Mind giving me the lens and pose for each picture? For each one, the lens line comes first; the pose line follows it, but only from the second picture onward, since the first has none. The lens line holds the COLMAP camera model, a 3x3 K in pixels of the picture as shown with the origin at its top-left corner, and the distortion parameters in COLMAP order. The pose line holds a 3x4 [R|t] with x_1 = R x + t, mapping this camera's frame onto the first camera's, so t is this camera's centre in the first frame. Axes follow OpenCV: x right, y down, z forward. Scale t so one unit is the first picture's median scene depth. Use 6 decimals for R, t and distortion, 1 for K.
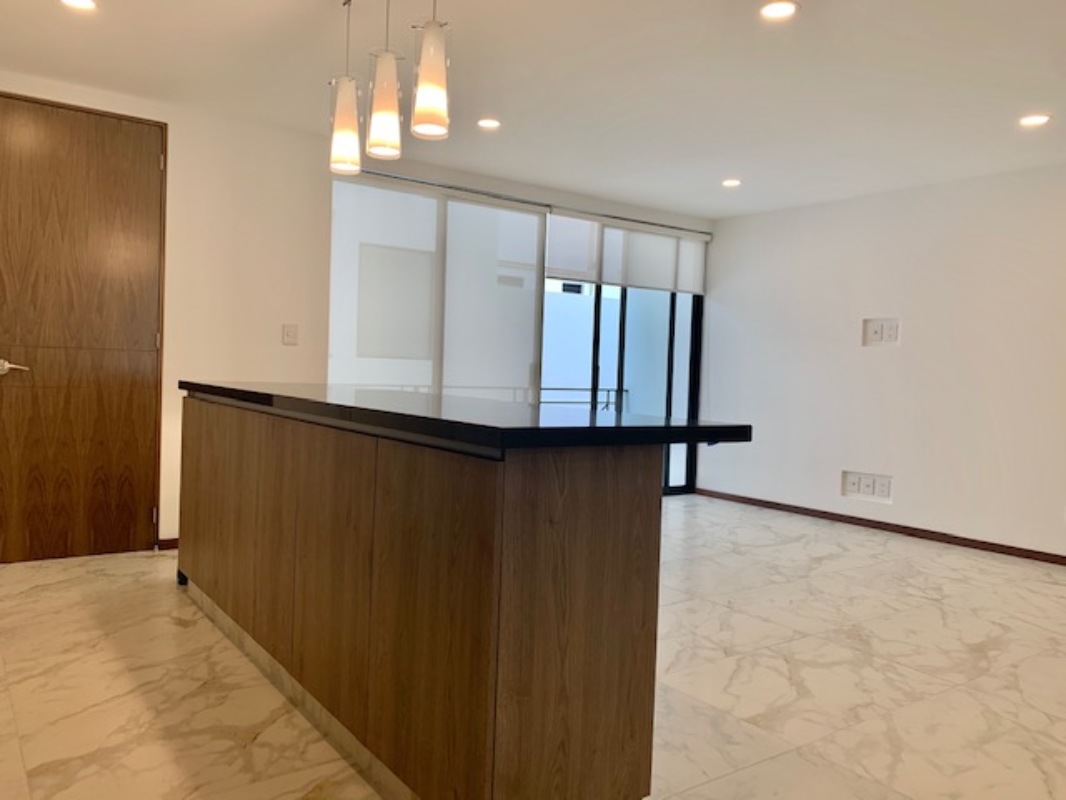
lens RADIAL K [[813.1, 0, 538.1], [0, 813.1, 402.9], [0, 0, 1]] dist [0.029148, -0.022075]
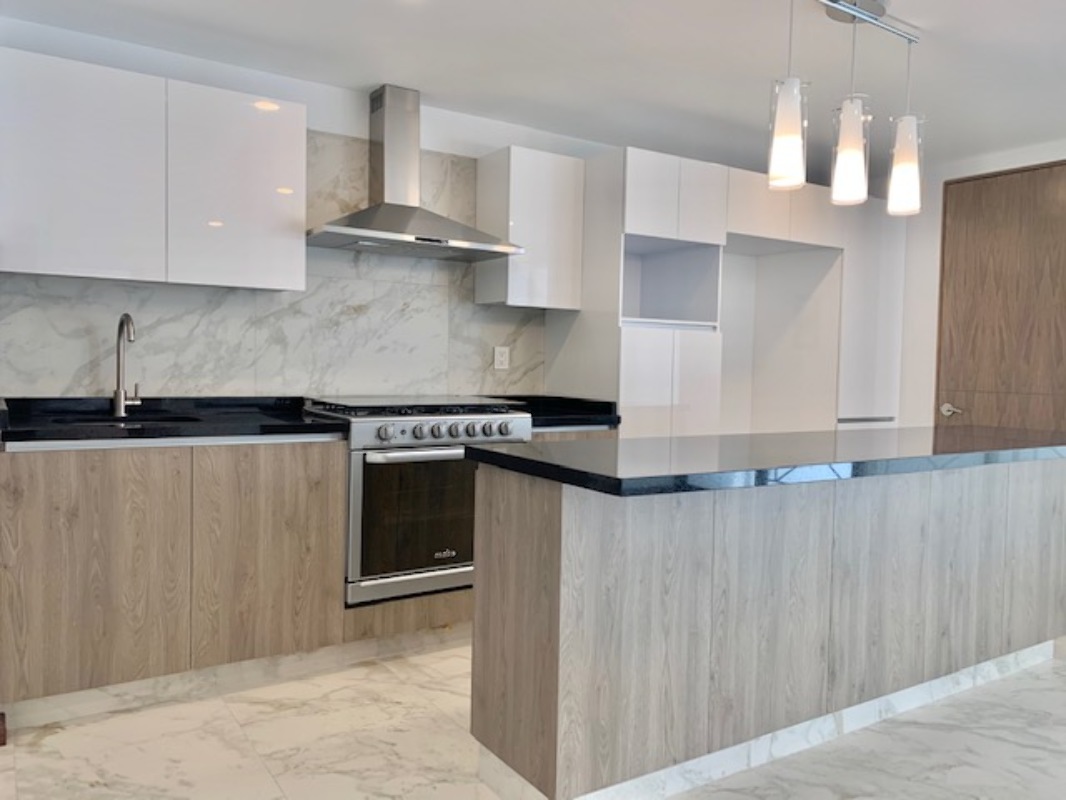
lens RADIAL K [[813.1, 0, 537.5], [0, 813.1, 398.9], [0, 0, 1]] dist [0.029148, -0.022075]
pose [[-0.042493, 0.006337, -0.999077, 0.769171], [-0.064782, 0.997858, 0.009085, -0.041521], [0.996994, 0.065108, -0.041992, 0.617737]]
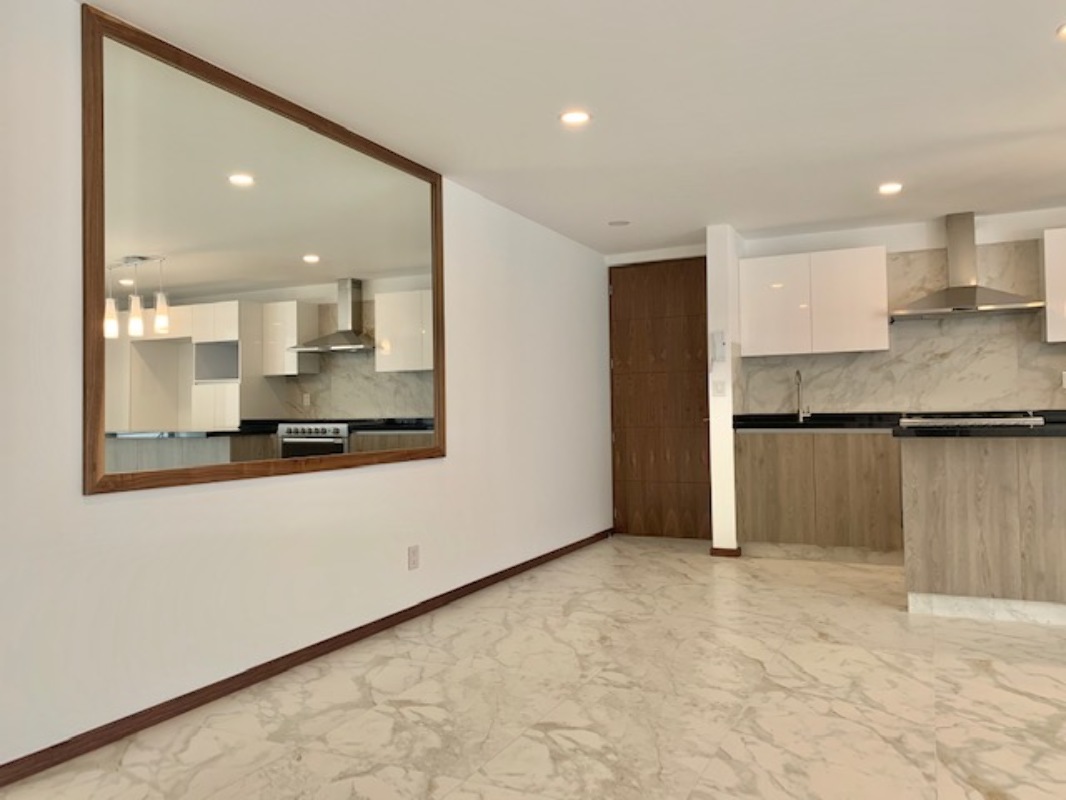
lens RADIAL K [[813.1, 0, 532.1], [0, 813.1, 400.1], [0, 0, 1]] dist [0.029148, -0.022075]
pose [[-0.881451, -0.028284, -0.471428, 1.348740], [-0.034128, 0.999410, 0.003850, -0.014587], [0.471041, 0.019482, -0.881896, 1.582339]]
